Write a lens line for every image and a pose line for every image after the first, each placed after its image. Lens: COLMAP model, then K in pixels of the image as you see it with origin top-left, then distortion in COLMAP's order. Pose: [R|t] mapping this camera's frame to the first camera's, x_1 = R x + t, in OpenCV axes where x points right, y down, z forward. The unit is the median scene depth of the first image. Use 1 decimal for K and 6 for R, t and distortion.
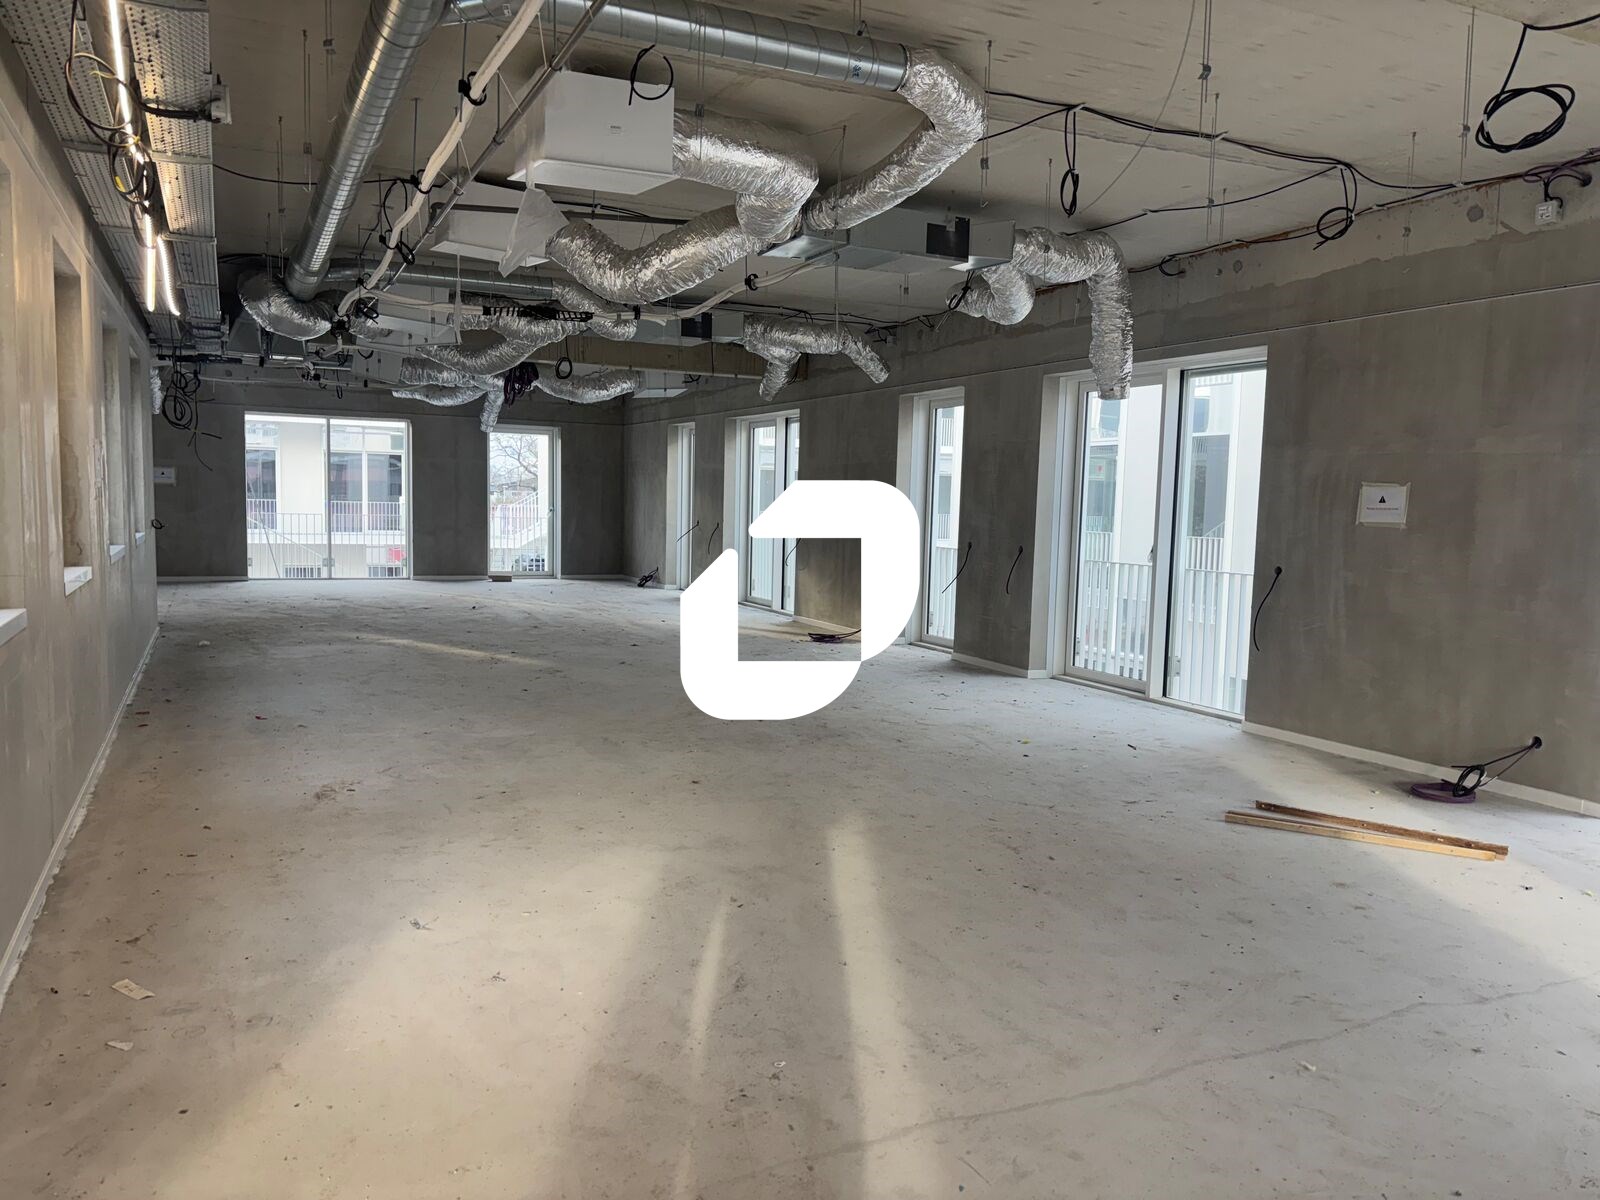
lens RADIAL K [[1215.2, 0, 797.4], [0, 1215.2, 605.8], [0, 0, 1]] dist [0.039707, -0.047403]
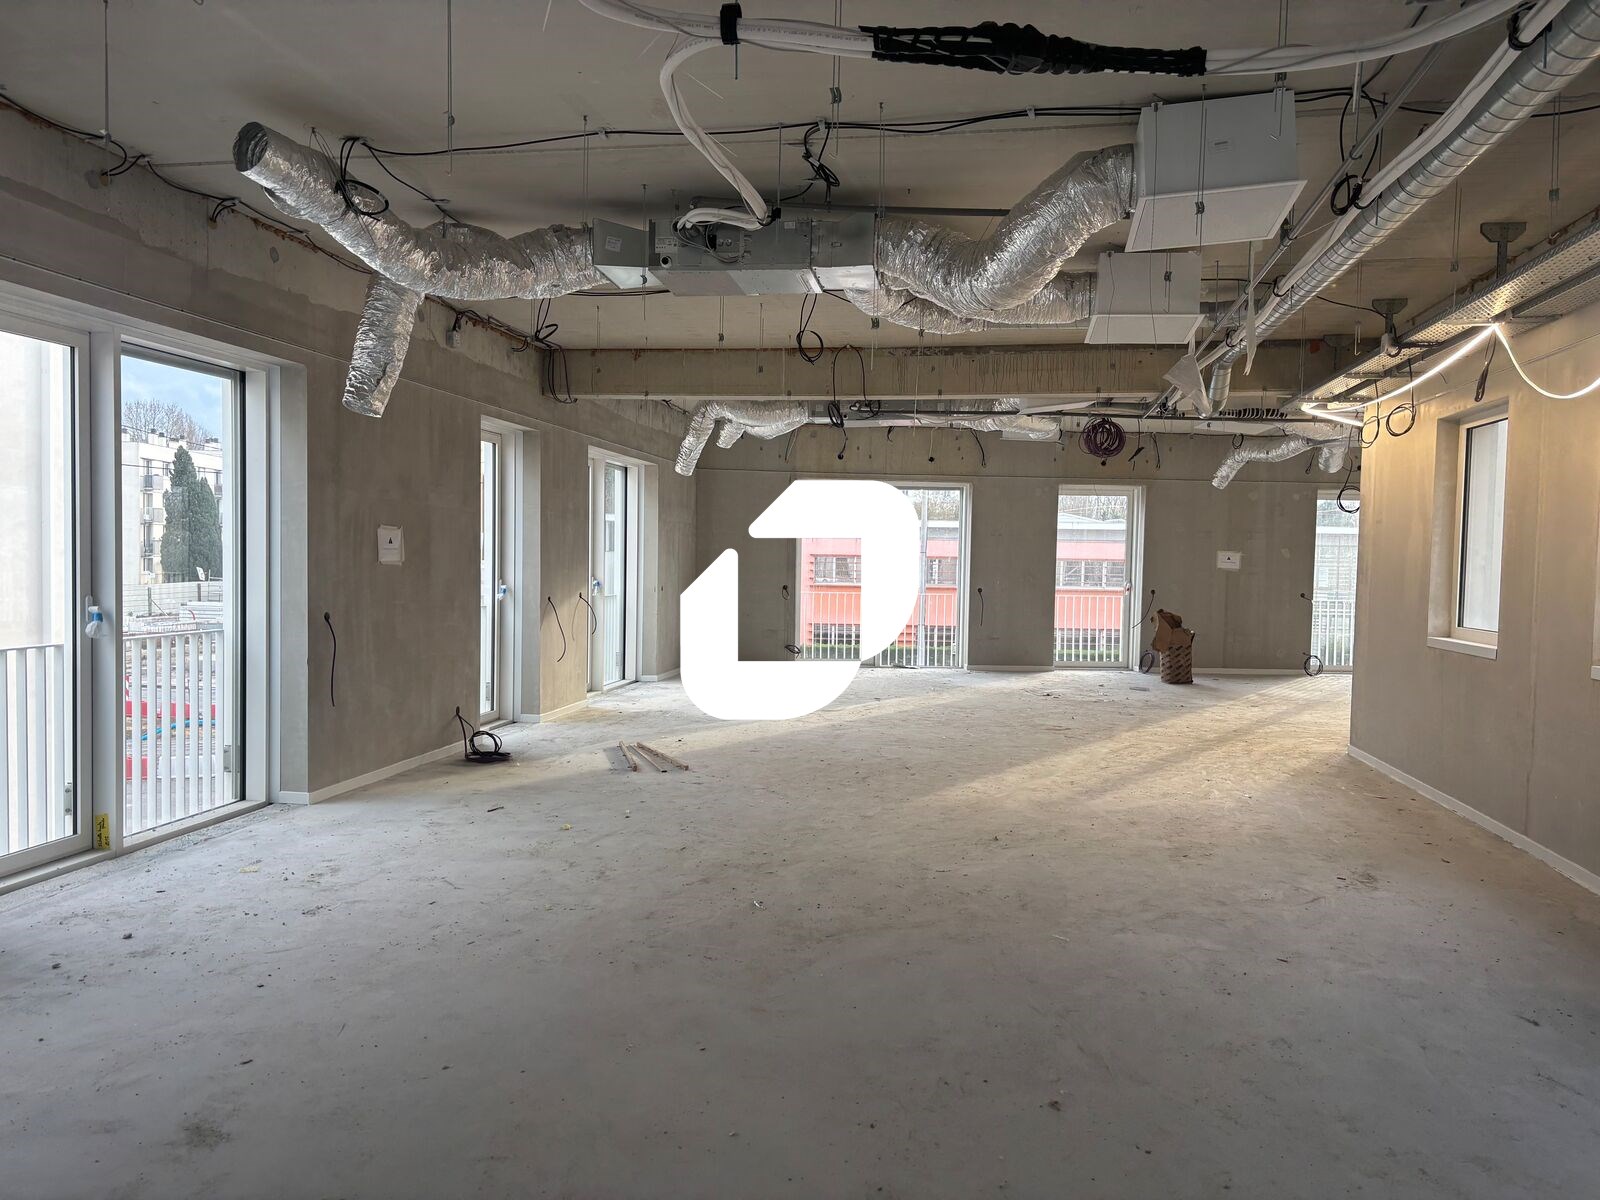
lens RADIAL K [[1215.2, 0, 797.4], [0, 1215.2, 605.8], [0, 0, 1]] dist [0.039707, -0.047403]
pose [[-0.826607, -0.060871, 0.559478, -0.589096], [0.014302, 0.991540, 0.129011, -0.215221], [-0.562598, 0.114643, -0.818743, 2.210365]]
